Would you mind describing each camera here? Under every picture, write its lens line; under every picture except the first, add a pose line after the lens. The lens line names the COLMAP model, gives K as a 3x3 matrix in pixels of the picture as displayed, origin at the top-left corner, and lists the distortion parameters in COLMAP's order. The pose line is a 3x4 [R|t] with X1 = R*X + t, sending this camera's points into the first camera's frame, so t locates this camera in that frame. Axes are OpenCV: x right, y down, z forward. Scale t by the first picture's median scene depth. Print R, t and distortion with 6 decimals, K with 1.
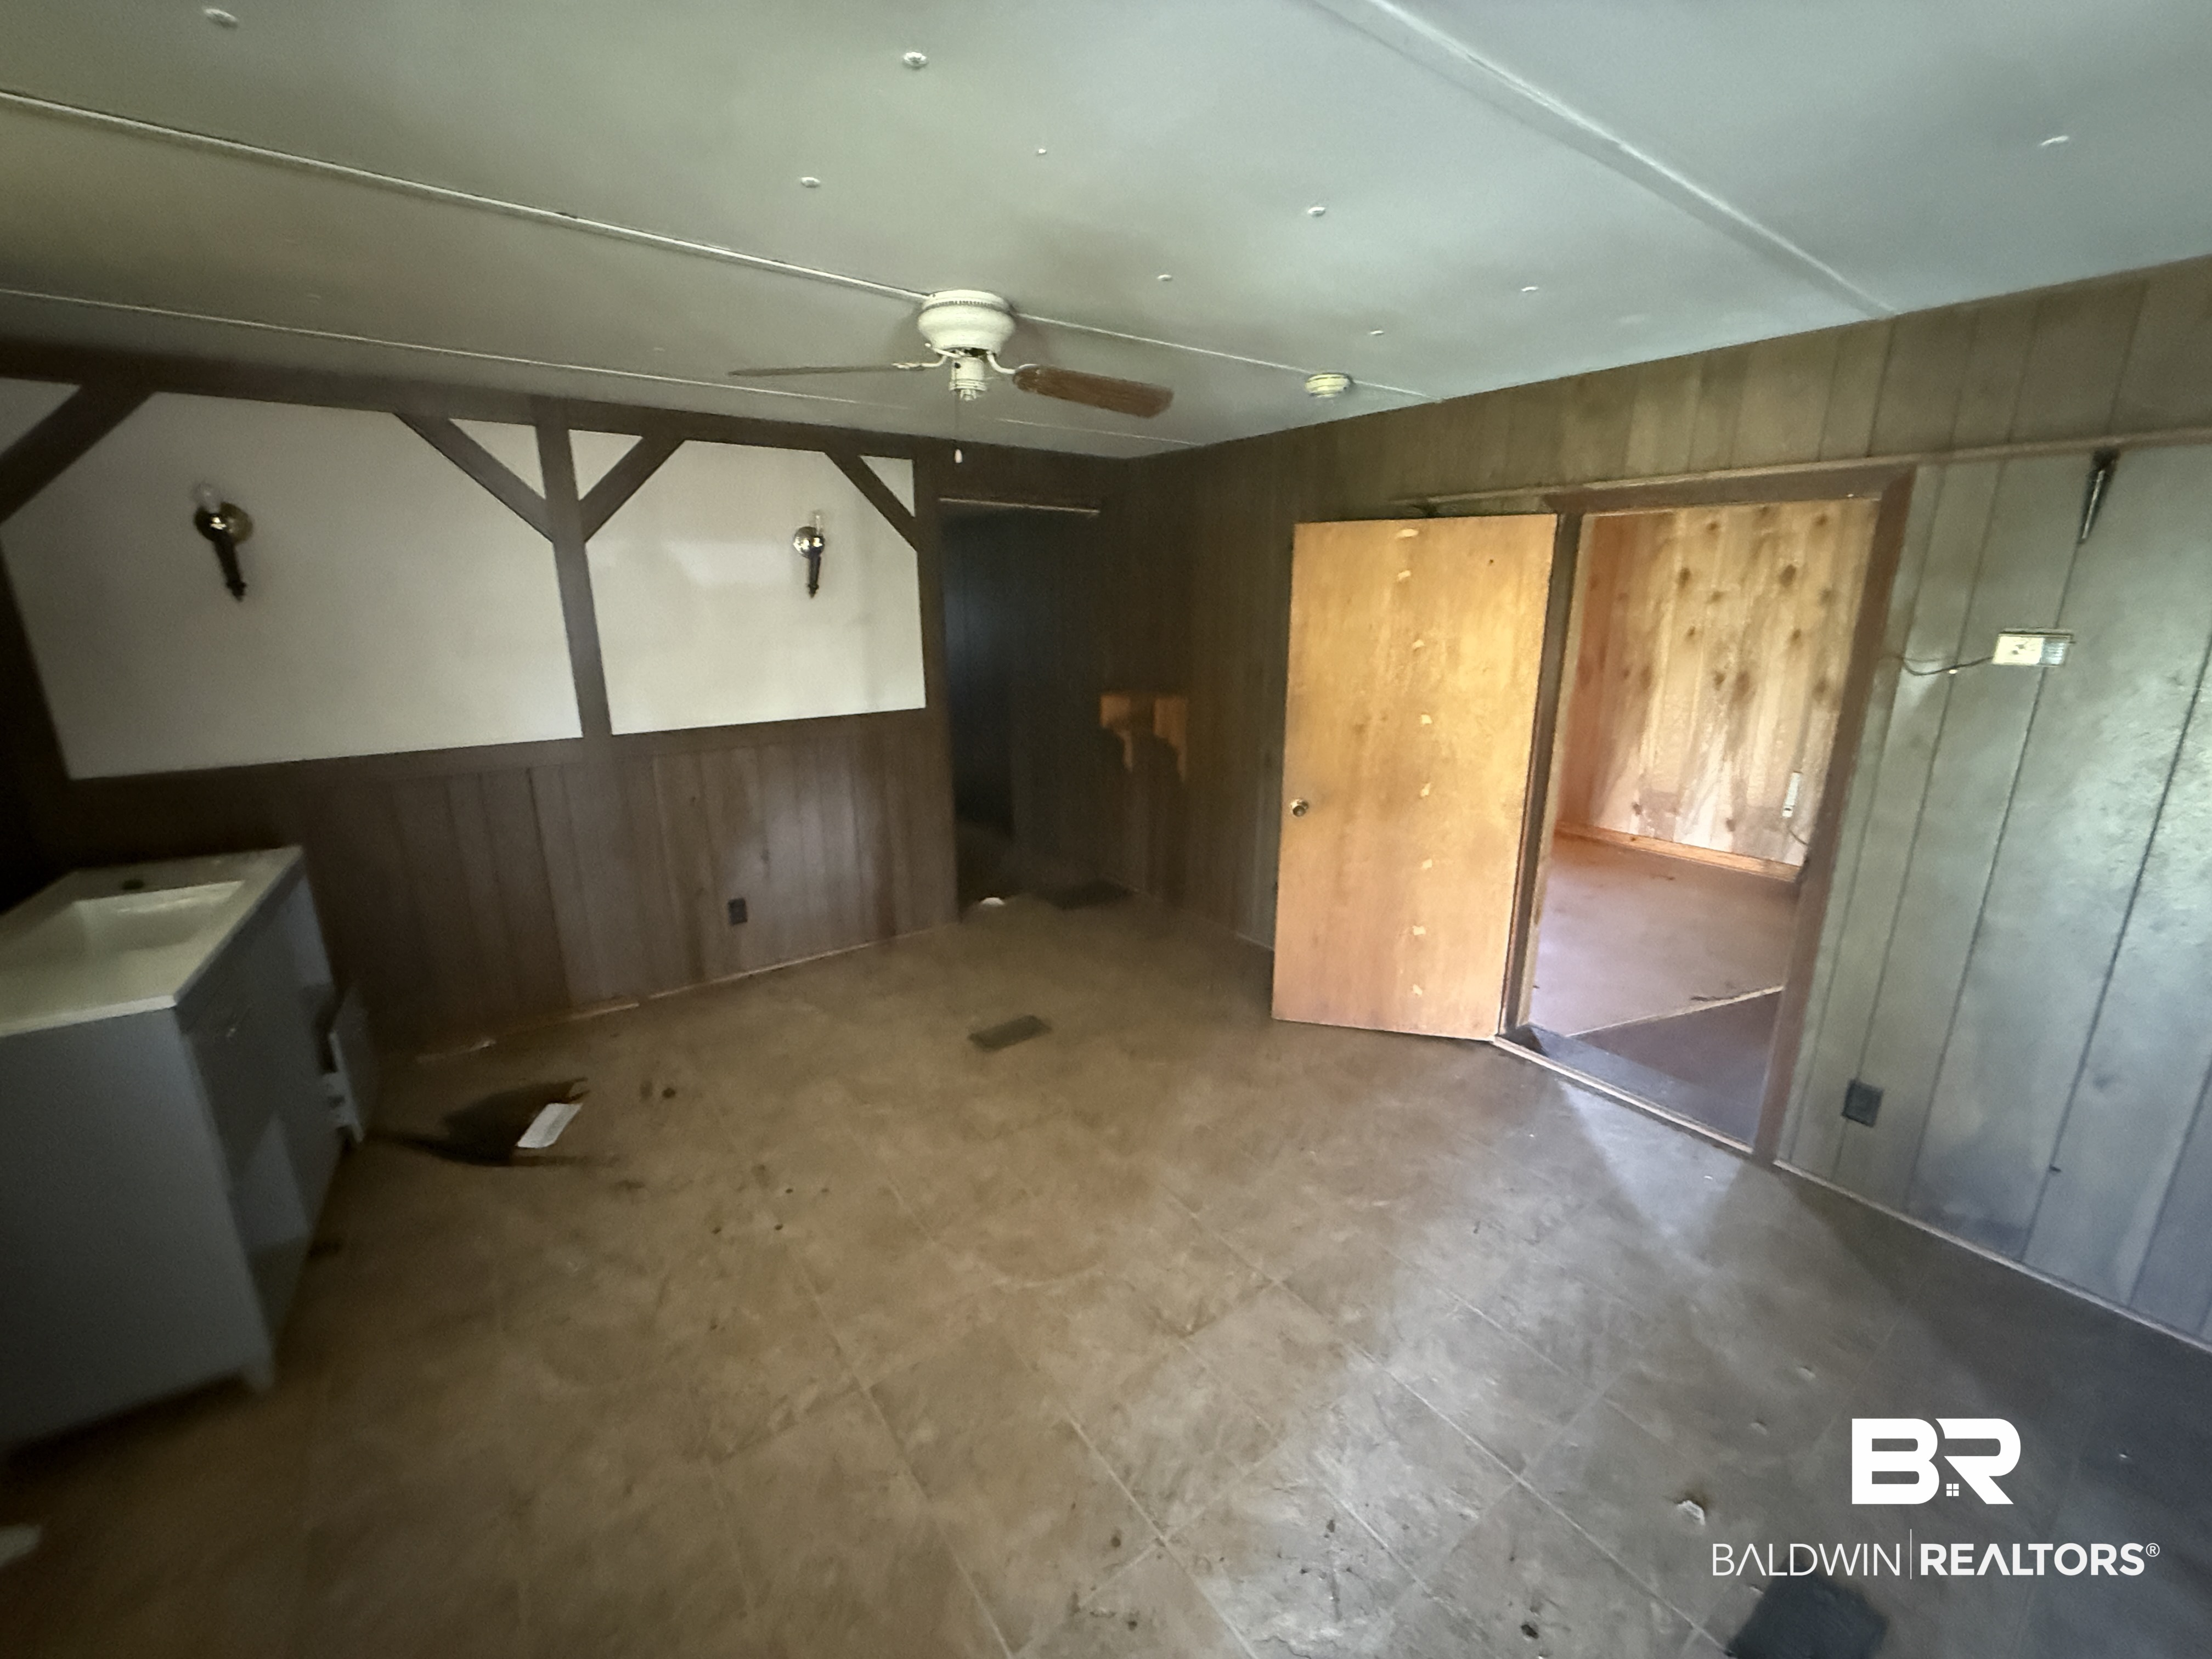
lens RADIAL K [[884.8, 0, 1103.6], [0, 884.8, 827.3], [0, 0, 1]] dist [-0.003183, 0.000519]
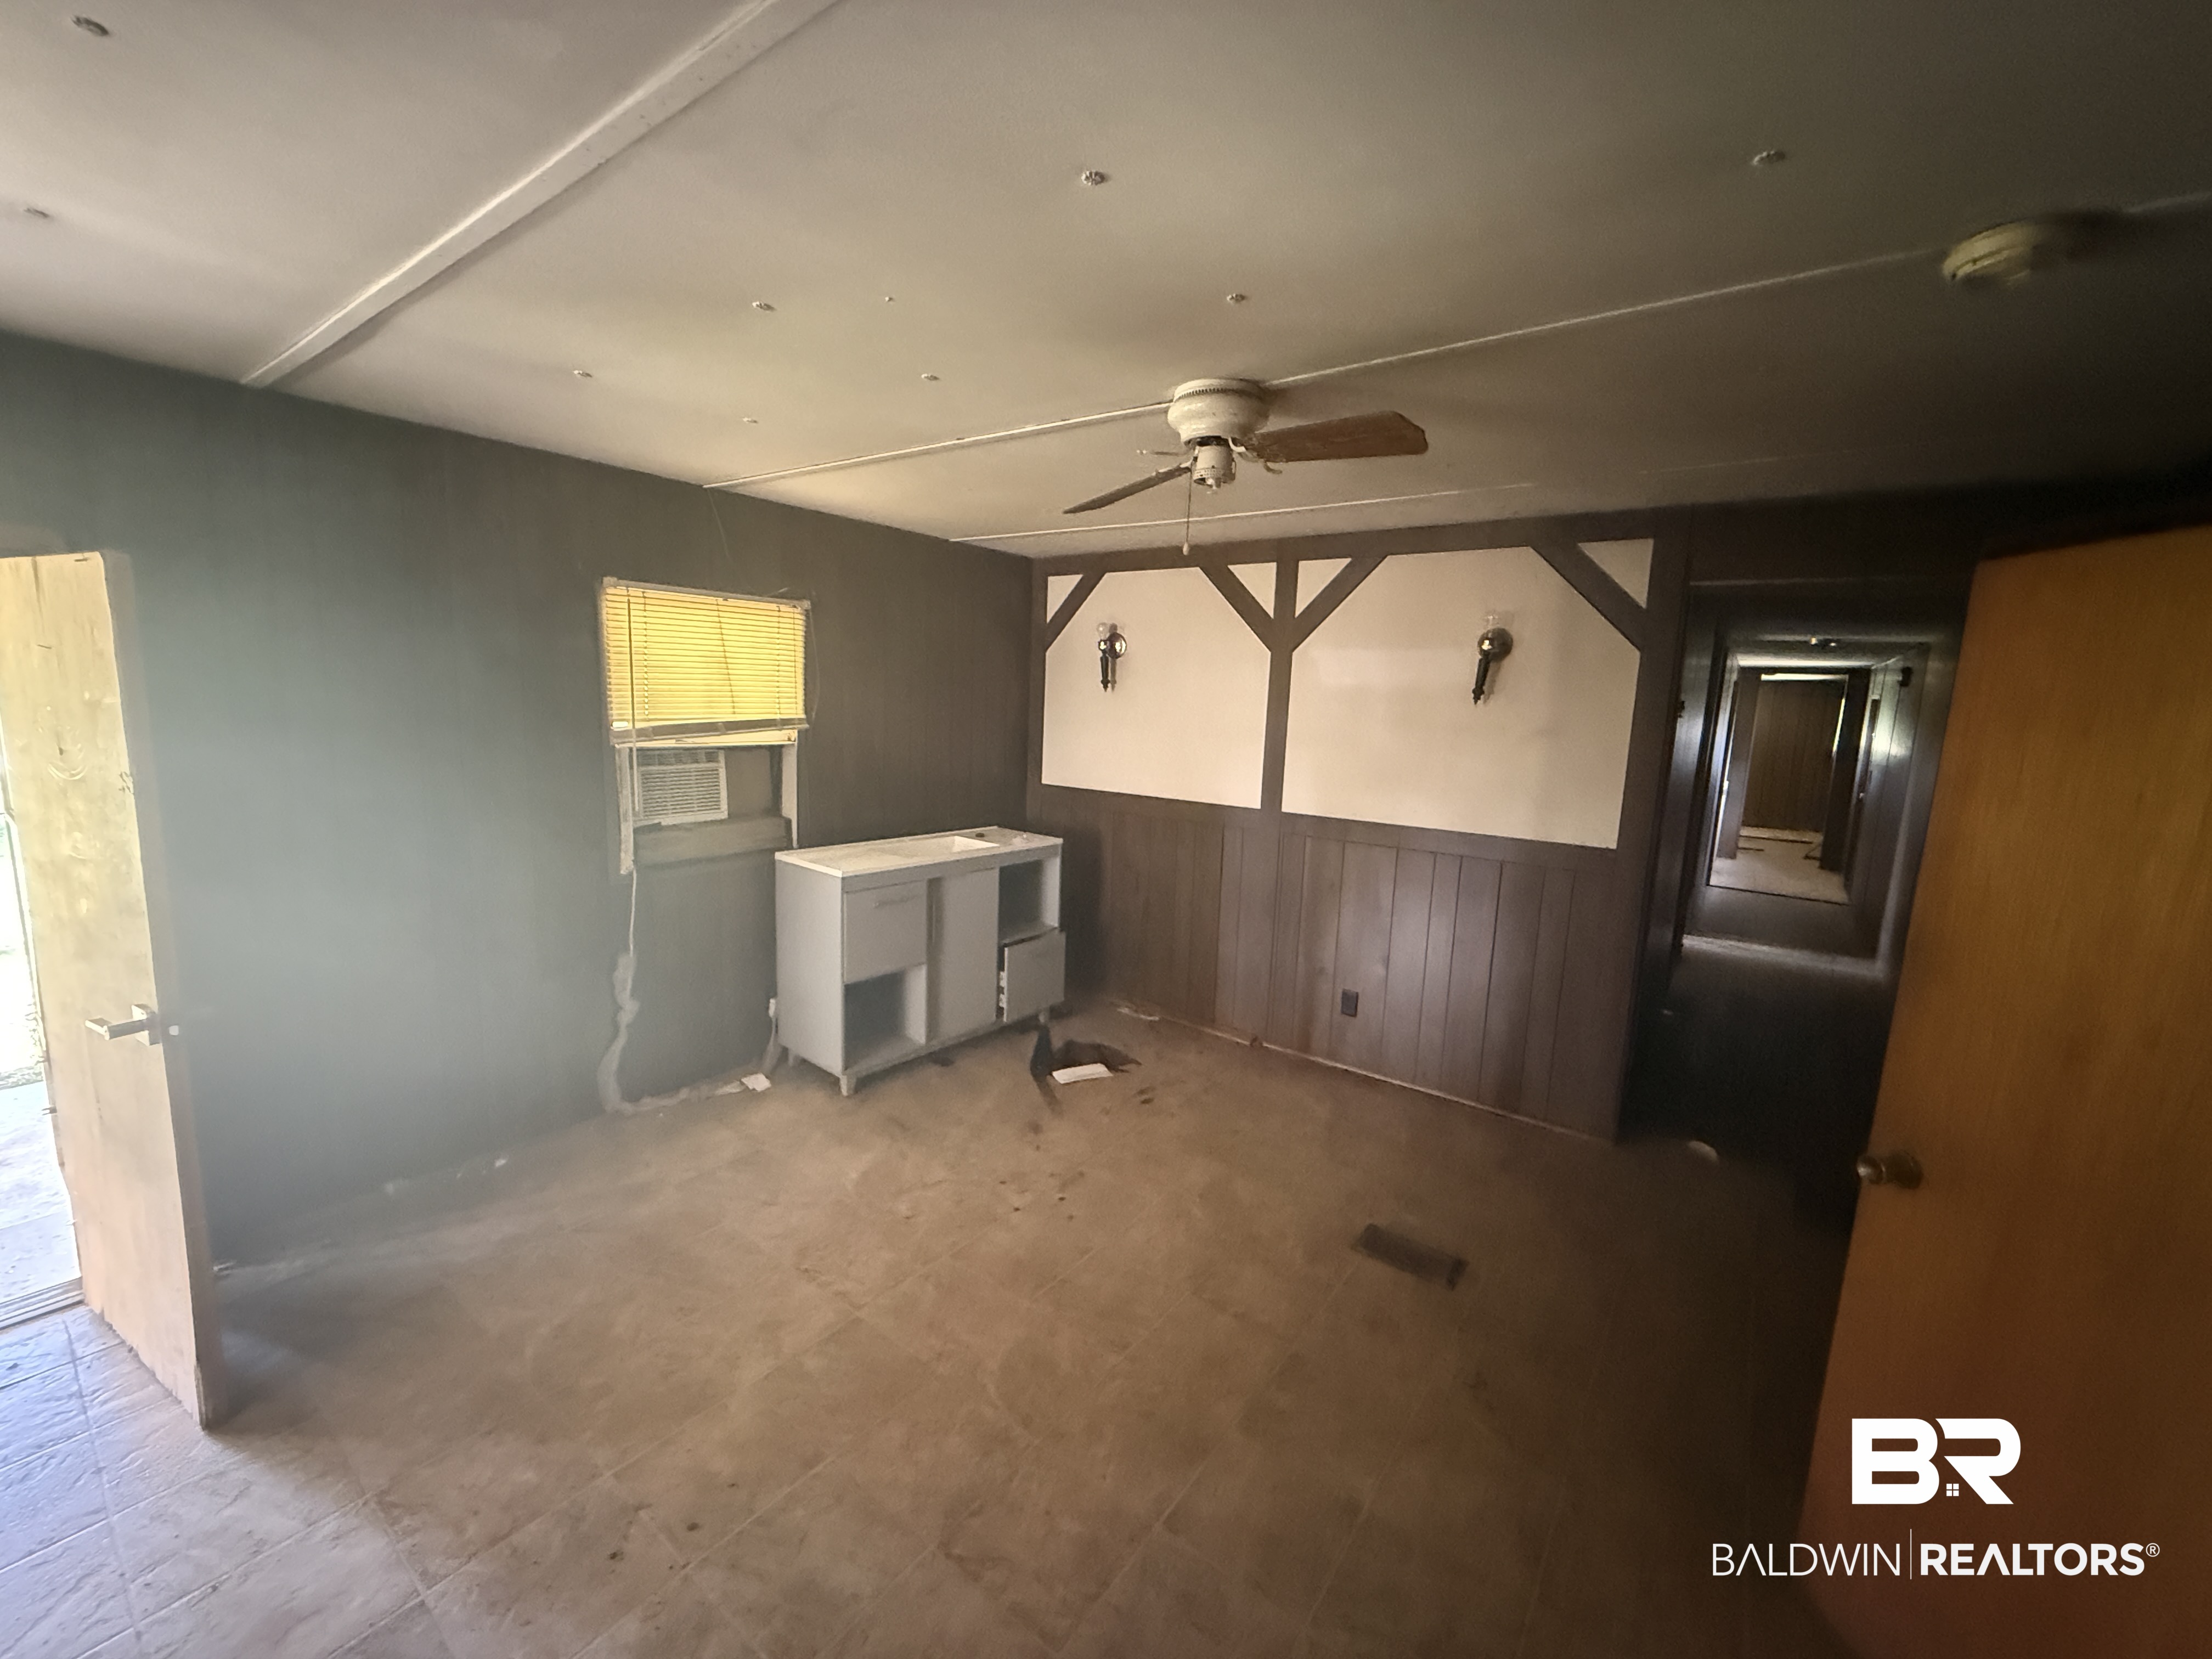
lens RADIAL K [[884.8, 0, 1103.6], [0, 884.8, 827.3], [0, 0, 1]] dist [-0.003183, 0.000519]
pose [[0.293029, 0.158259, -0.942915, 0.503115], [-0.278678, 0.957521, 0.074106, -0.111366], [0.914589, 0.241055, 0.324685, 0.434780]]
